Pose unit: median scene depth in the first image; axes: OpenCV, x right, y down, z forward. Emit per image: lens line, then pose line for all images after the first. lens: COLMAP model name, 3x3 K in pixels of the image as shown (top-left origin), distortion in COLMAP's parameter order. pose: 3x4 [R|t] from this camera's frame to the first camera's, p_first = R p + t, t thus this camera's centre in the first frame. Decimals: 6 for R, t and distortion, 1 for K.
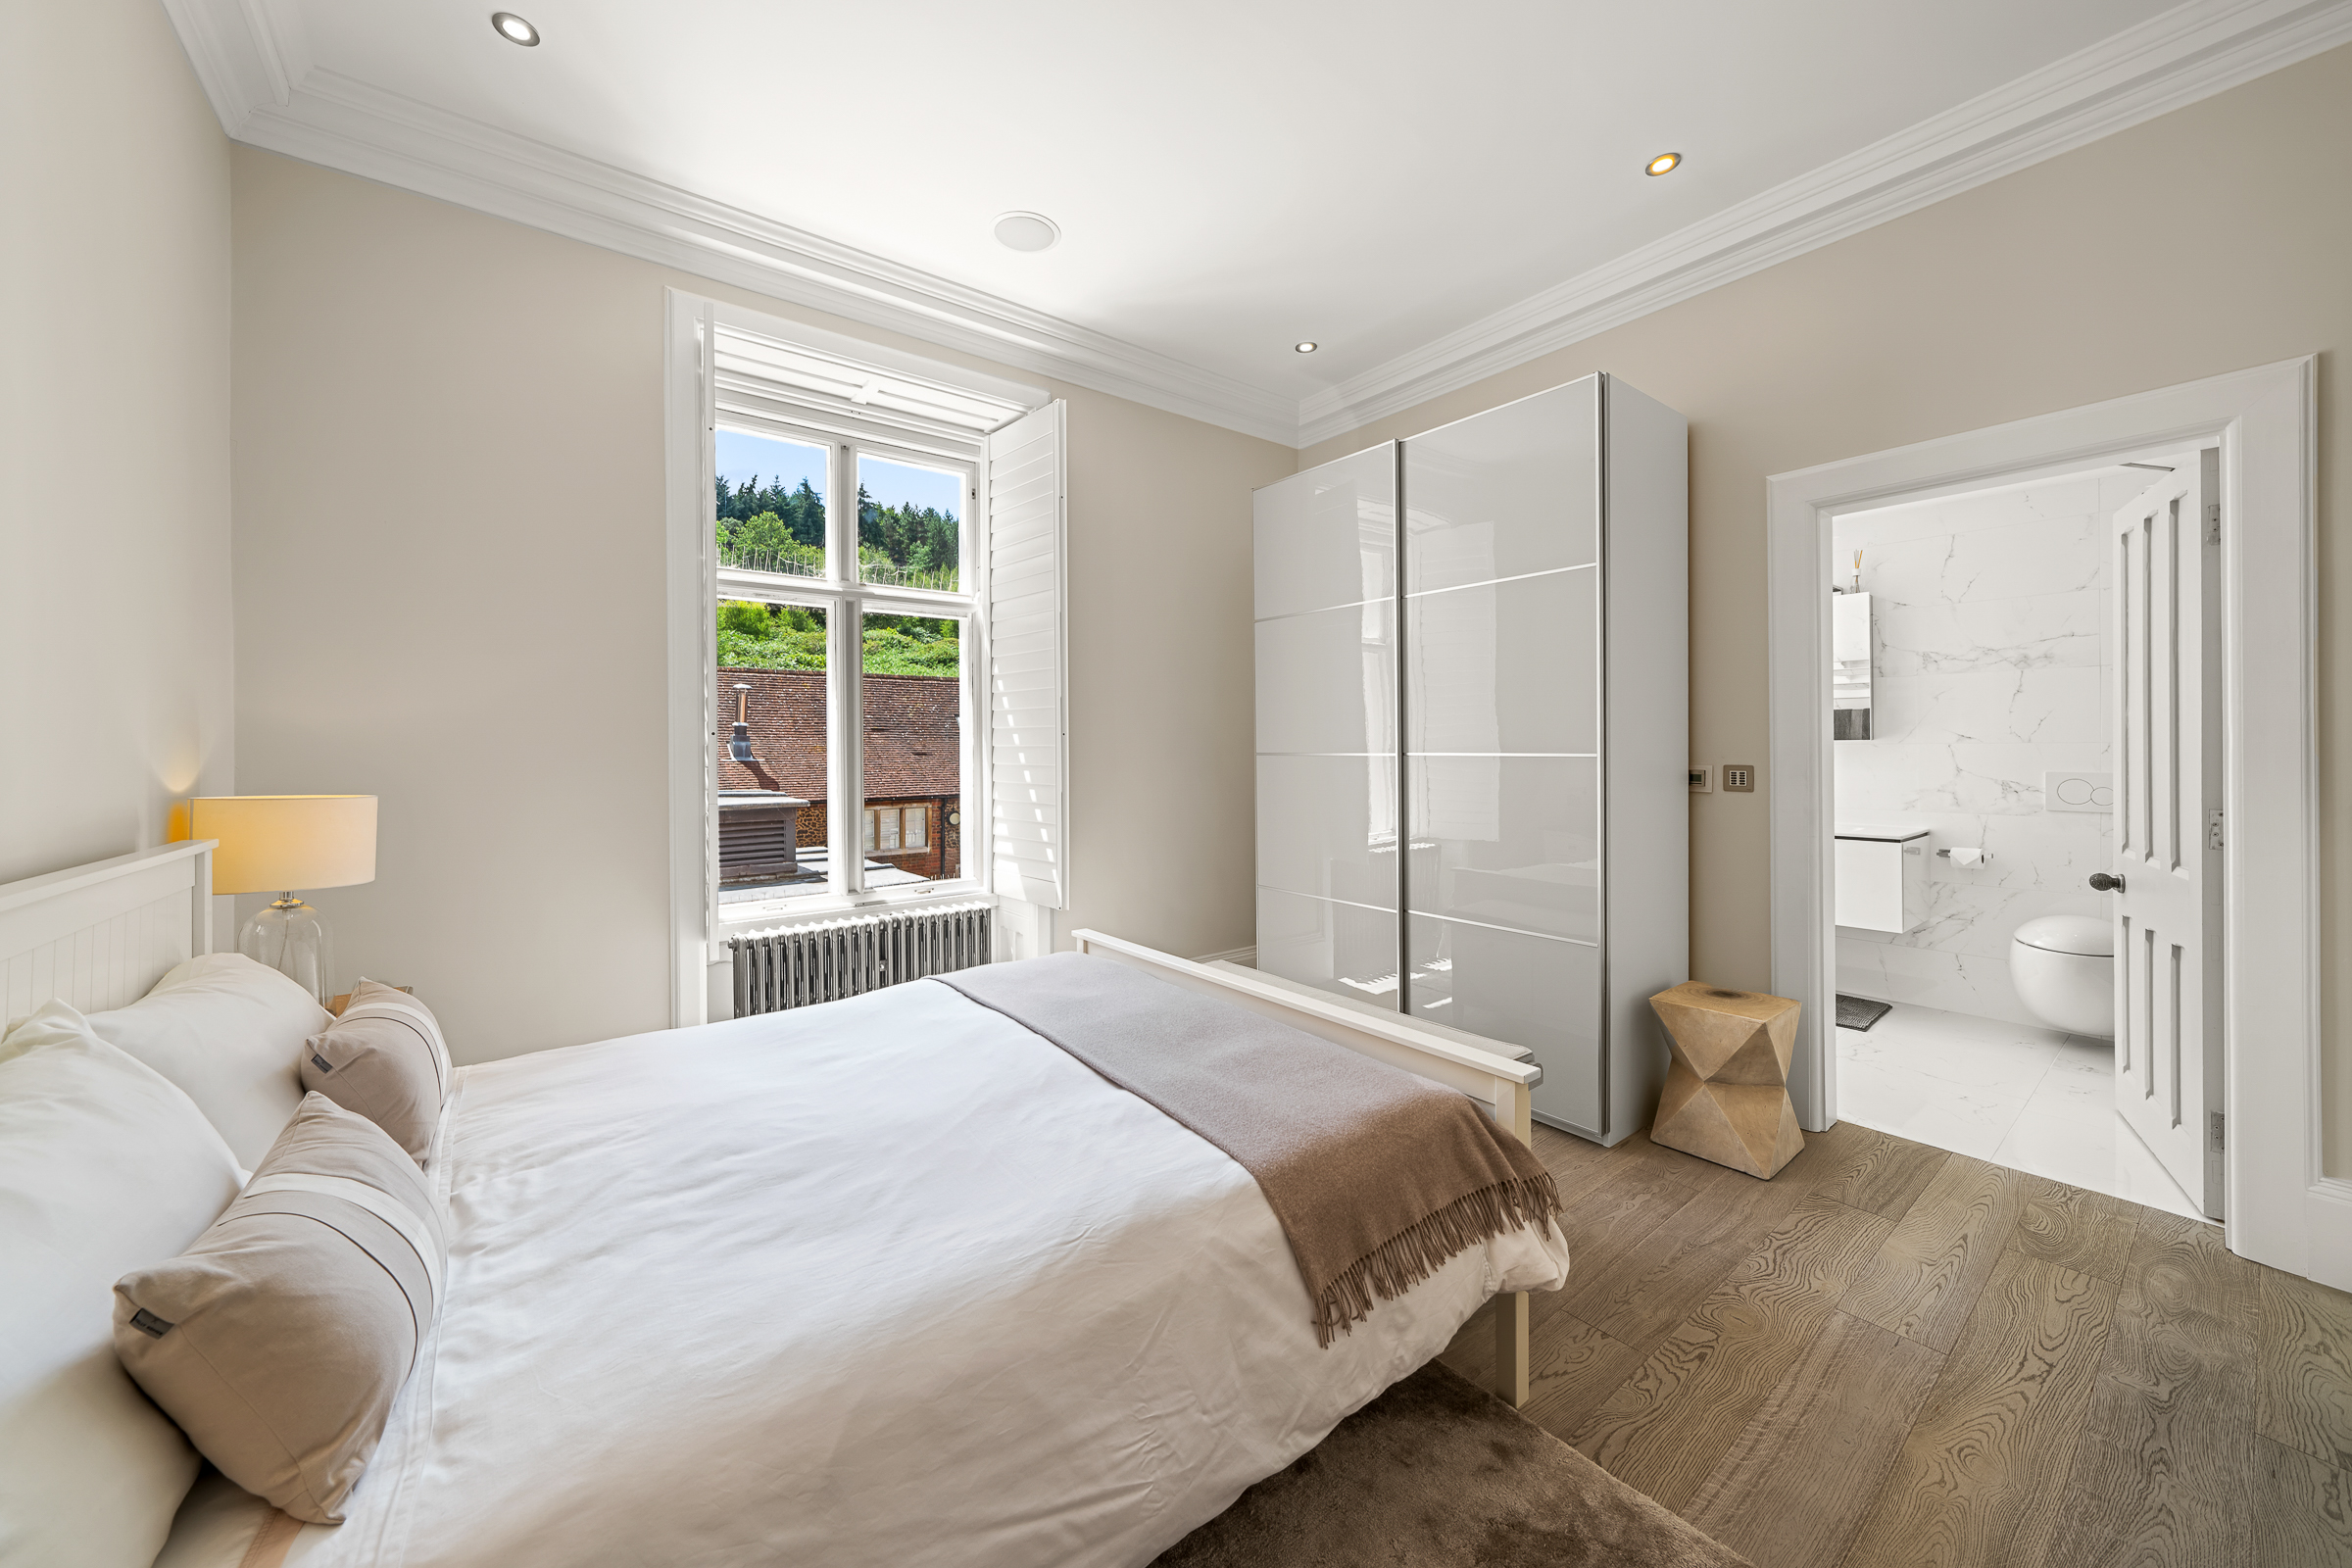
lens RADIAL K [[878.9, 0, 1175.4], [0, 878.9, 751.6], [0, 0, 1]] dist [0.000615, -0.000043]
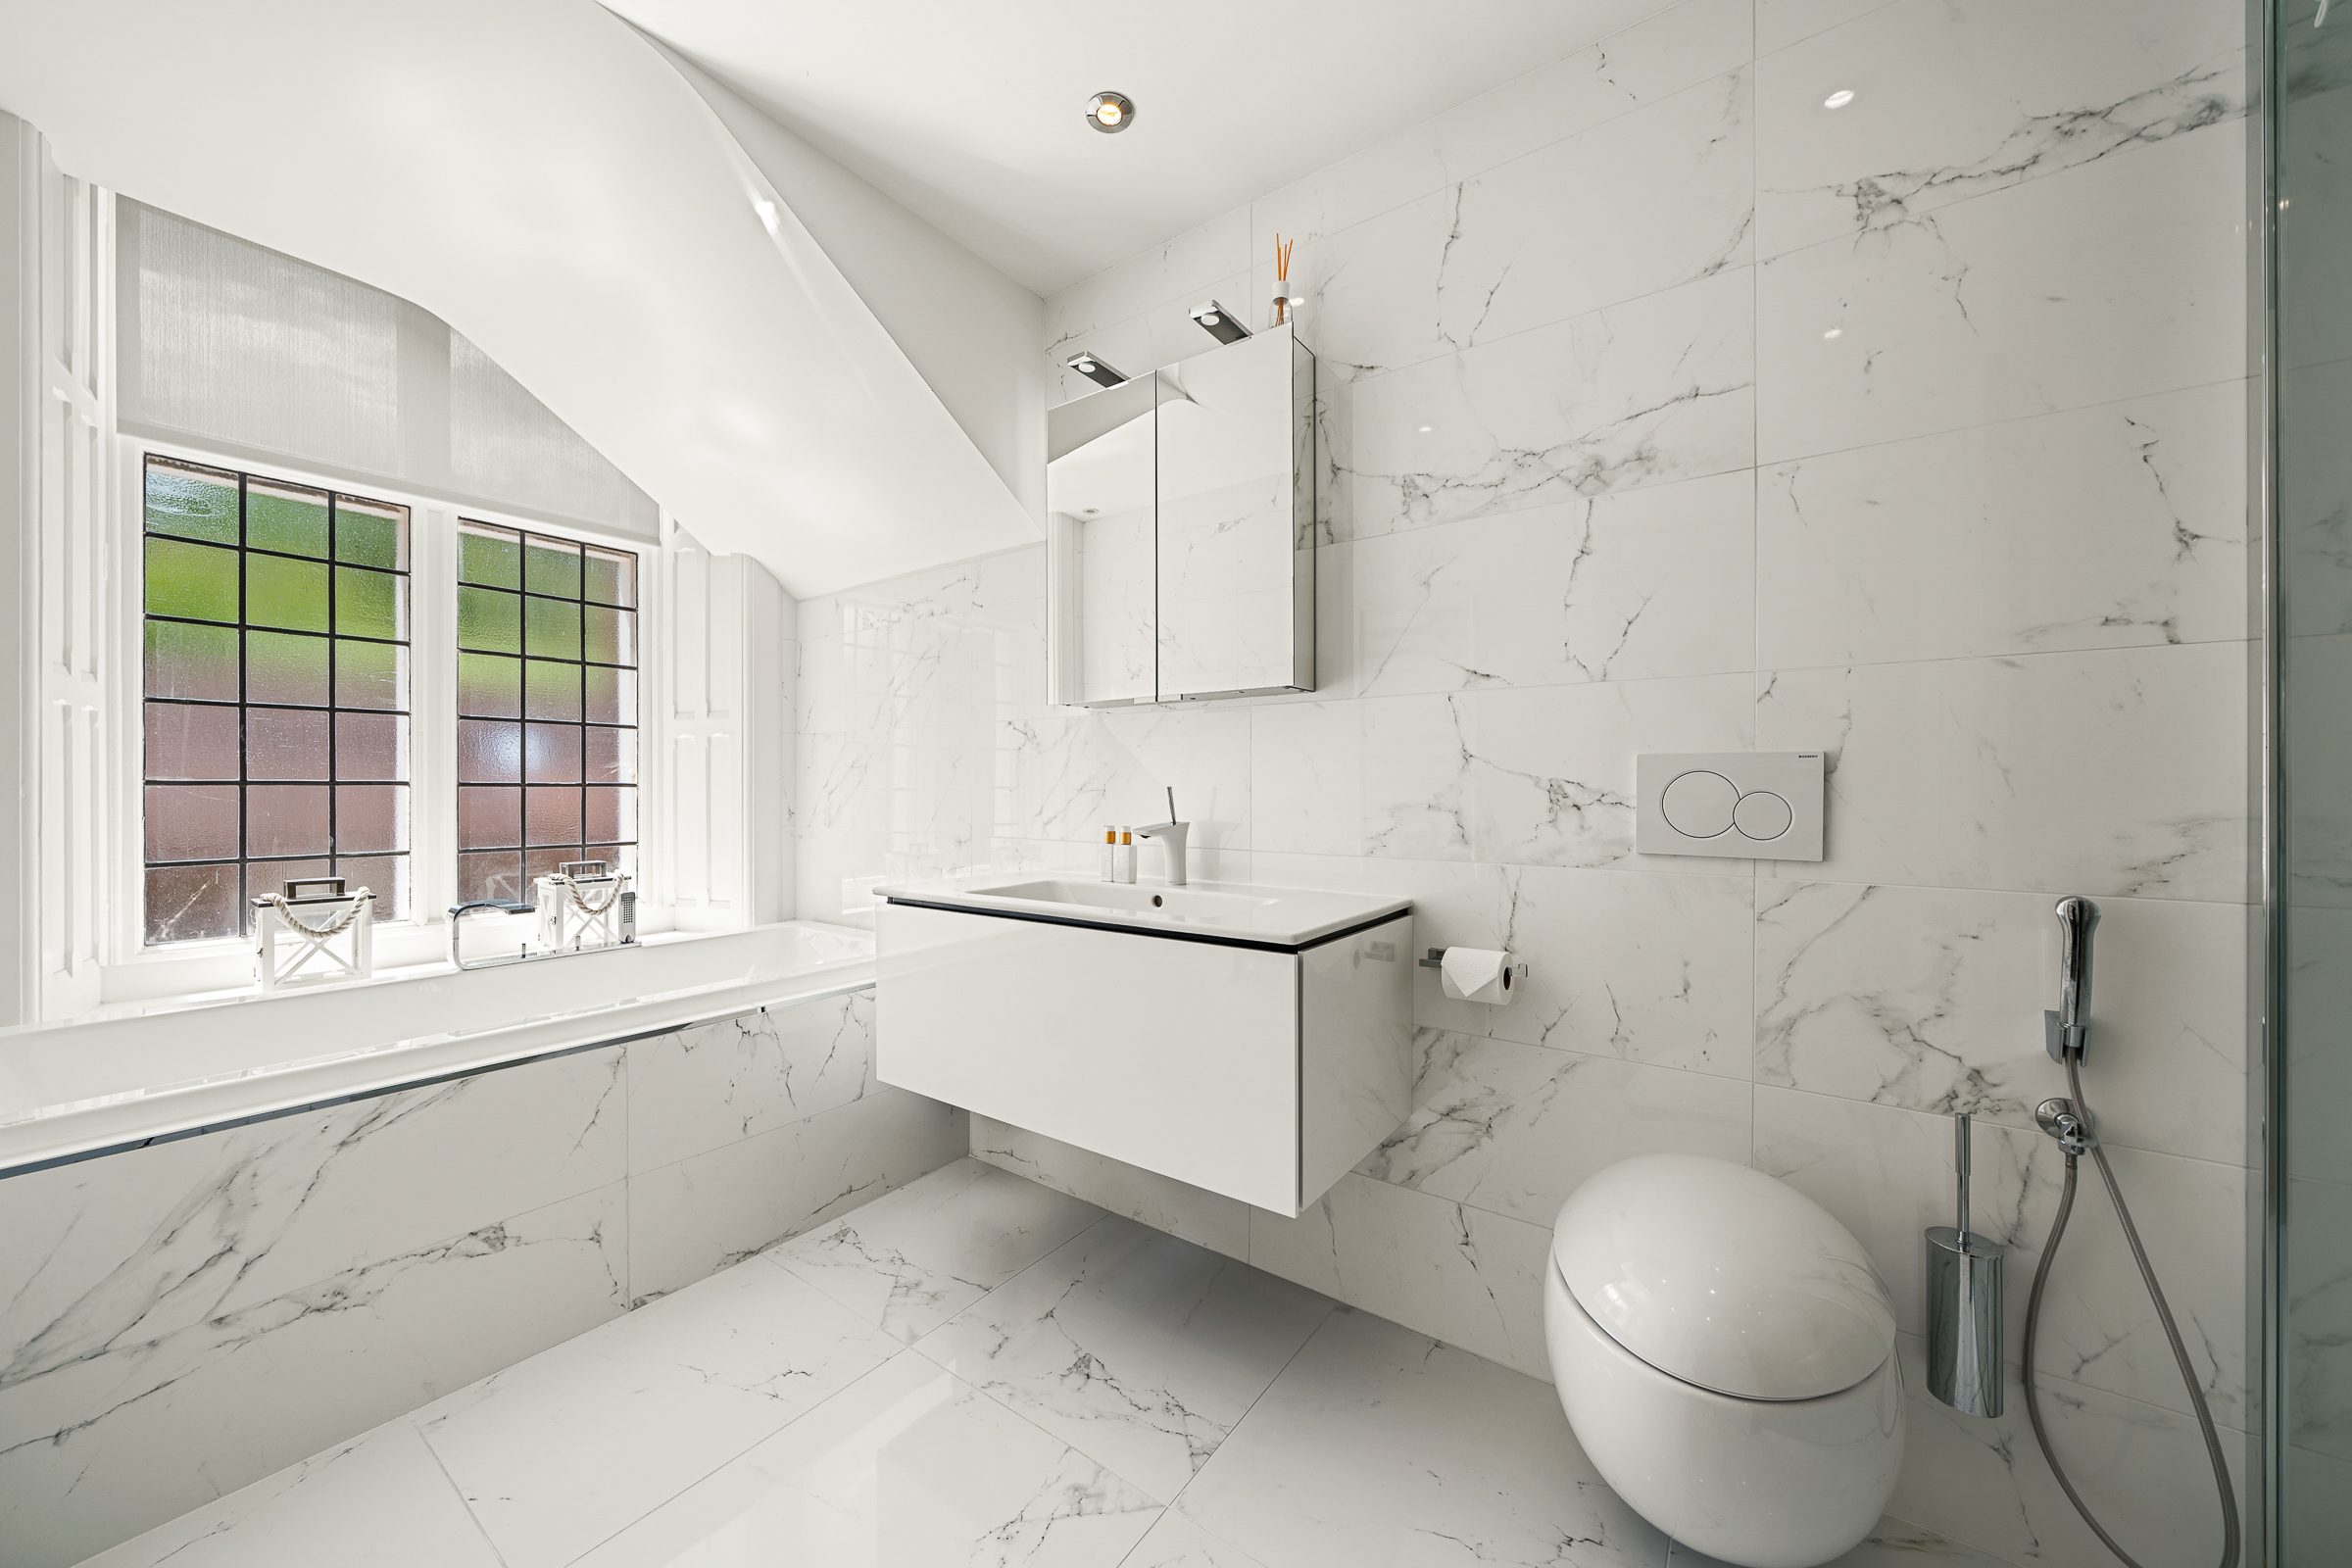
lens RADIAL K [[878.9, 0, 1173.1], [0, 878.9, 793.0], [0, 0, 1]] dist [0.000615, -0.000043]
pose [[0.958768, 0.008295, 0.284069, 0.658273], [-0.008228, 0.999965, -0.001431, 0.040822], [-0.284071, -0.000965, 0.958803, 0.660973]]
